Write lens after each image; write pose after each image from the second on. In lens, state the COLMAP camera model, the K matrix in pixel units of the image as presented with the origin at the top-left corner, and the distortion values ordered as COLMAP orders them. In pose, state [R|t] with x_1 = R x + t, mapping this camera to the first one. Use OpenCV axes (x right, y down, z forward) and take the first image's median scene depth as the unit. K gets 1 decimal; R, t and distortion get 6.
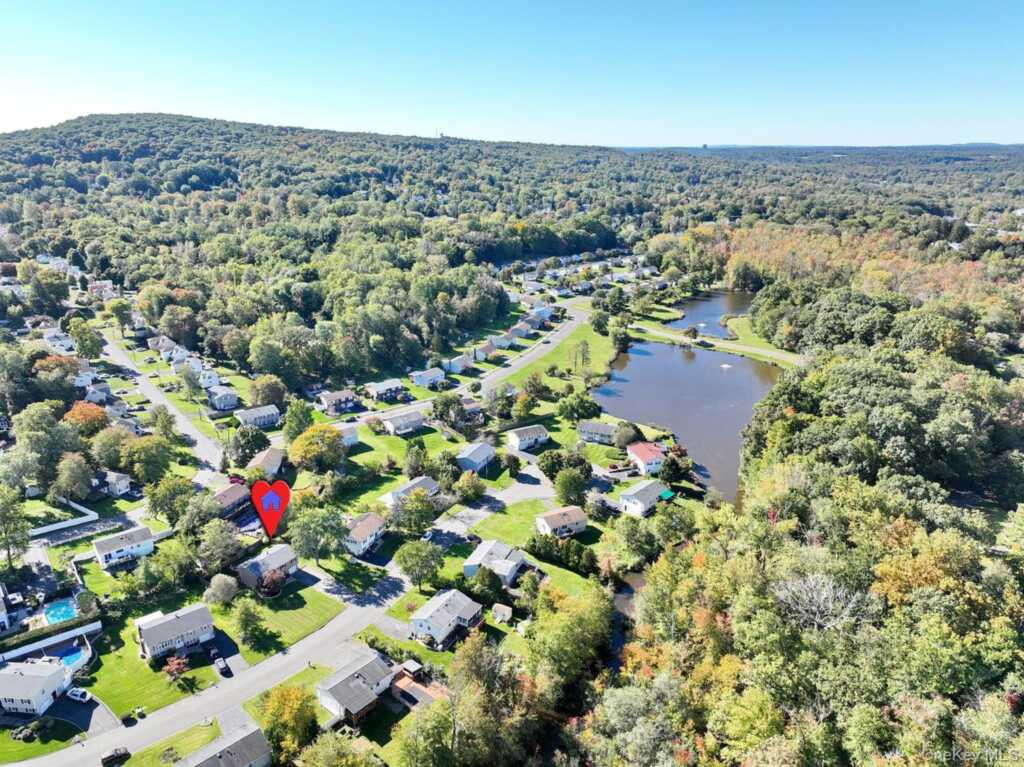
lens RADIAL K [[719.1, 0, 512.5], [0, 719.1, 379.5], [0, 0, 1]] dist [0.001315, 0.014768]
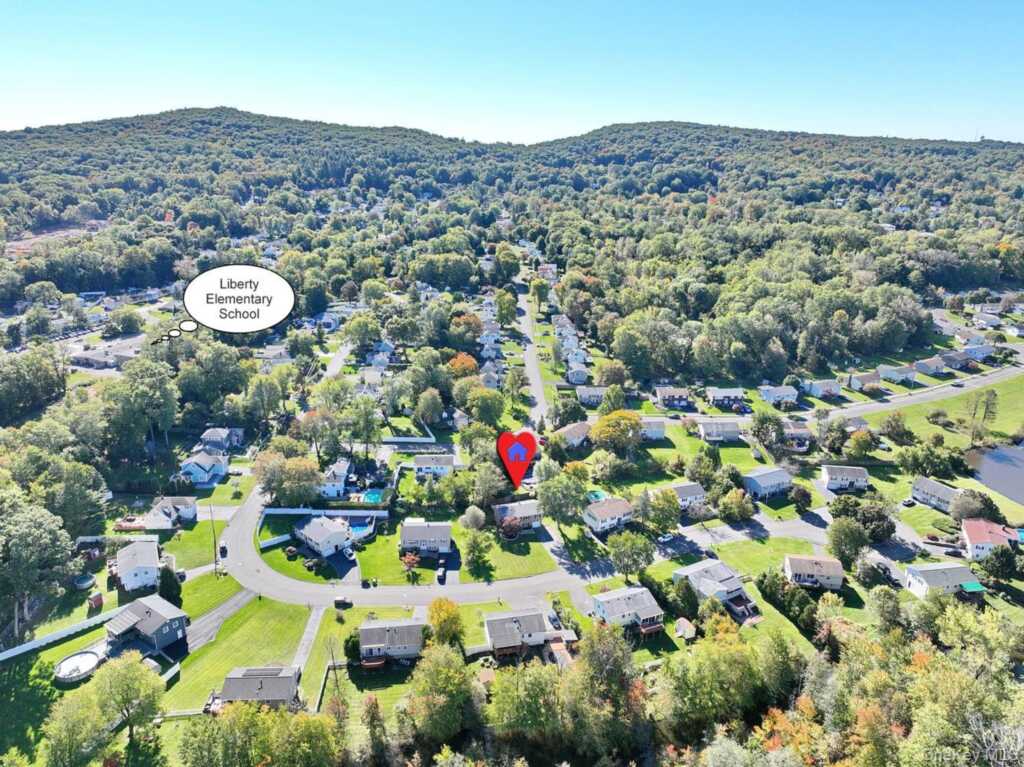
lens RADIAL K [[719.1, 0, 514.5], [0, 719.1, 382.0], [0, 0, 1]] dist [0.001315, 0.014768]
pose [[0.789707, 0.189687, -0.583422, 0.179713], [-0.191924, 0.979651, 0.058729, -0.008617], [0.582690, 0.065594, 0.810043, 0.033372]]
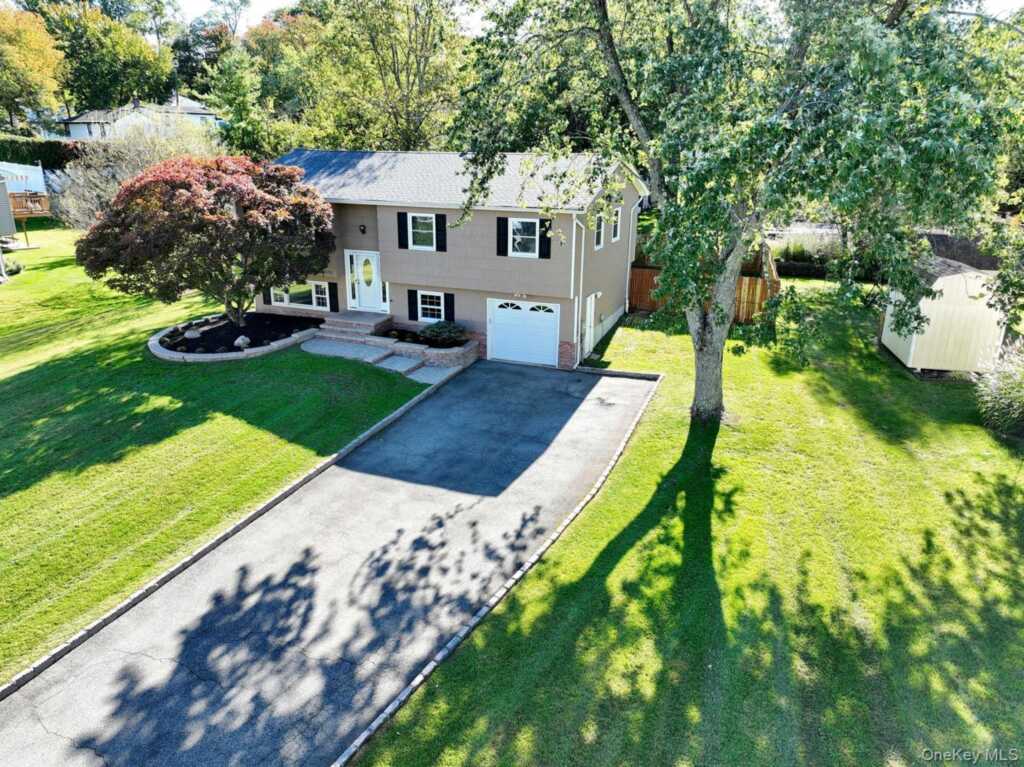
lens RADIAL K [[719.1, 0, 510.8], [0, 719.1, 384.2], [0, 0, 1]] dist [0.001315, 0.014768]
pose [[0.194592, 0.296414, -0.935026, -0.123029], [-0.327135, 0.918283, 0.223025, 0.156323], [0.924725, 0.262480, 0.275657, 0.613242]]
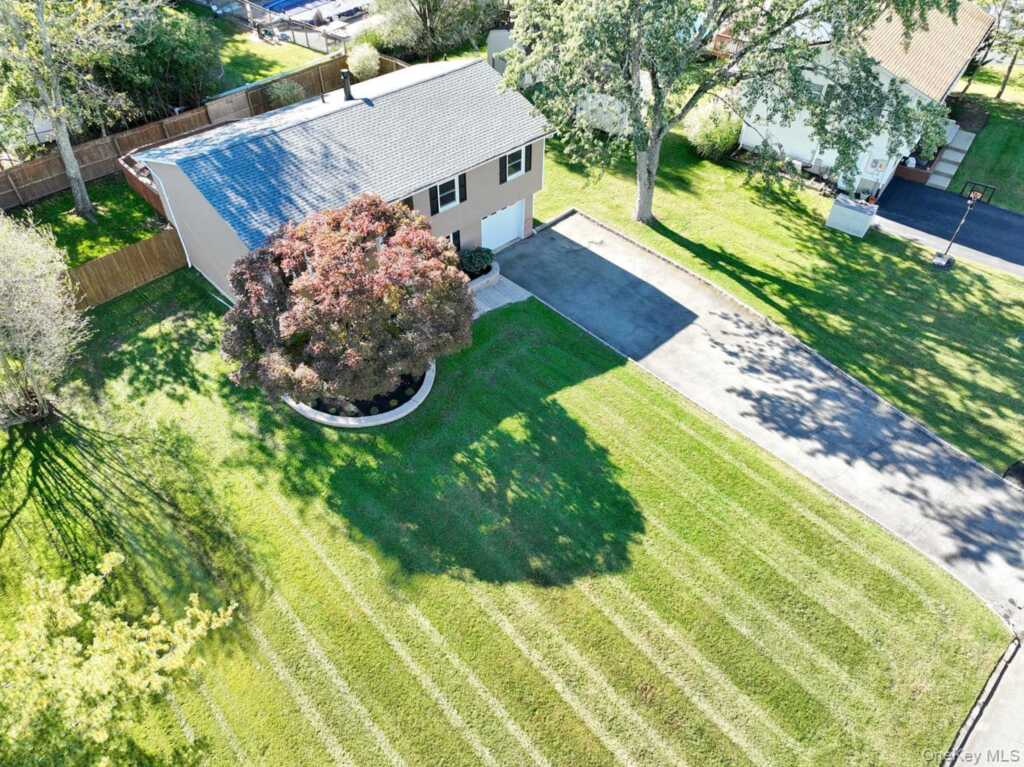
lens RADIAL K [[719.1, 0, 510.3], [0, 719.1, 381.8], [0, 0, 1]] dist [0.001315, 0.014768]
pose [[0.973697, 0.153339, -0.168527, -0.173385], [-0.068193, 0.901870, 0.426590, 0.144421], [0.217402, -0.403877, 0.888605, 0.537152]]
